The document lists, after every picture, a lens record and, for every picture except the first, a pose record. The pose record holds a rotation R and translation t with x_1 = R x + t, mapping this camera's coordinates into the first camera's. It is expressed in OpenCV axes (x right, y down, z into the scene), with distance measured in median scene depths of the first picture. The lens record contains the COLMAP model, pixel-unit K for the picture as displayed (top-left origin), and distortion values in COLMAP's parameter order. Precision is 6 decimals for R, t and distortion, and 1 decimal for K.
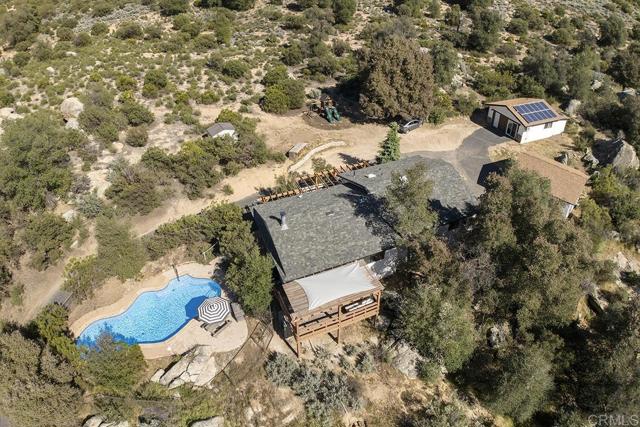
lens RADIAL K [[414.5, 0, 322.7], [0, 414.5, 195.7], [0, 0, 1]] dist [-0.190058, 0.021469]
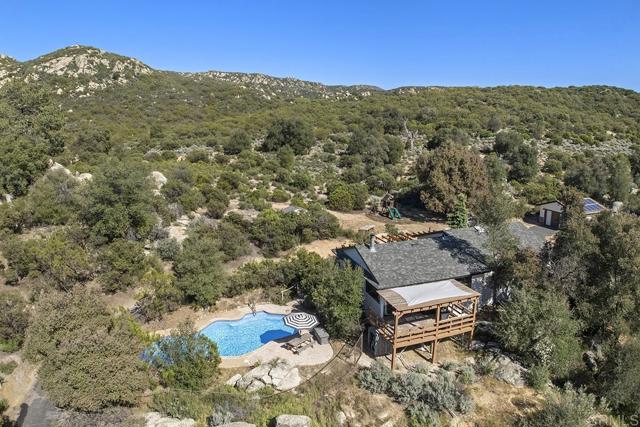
lens RADIAL K [[414.5, 0, 322.7], [0, 414.5, 195.7], [0, 0, 1]] dist [-0.190058, 0.021469]
pose [[0.996688, 0.022659, -0.078099, -0.139885], [-0.053746, 0.904283, -0.423537, 0.389737], [0.061027, 0.426332, 0.902506, 0.014080]]
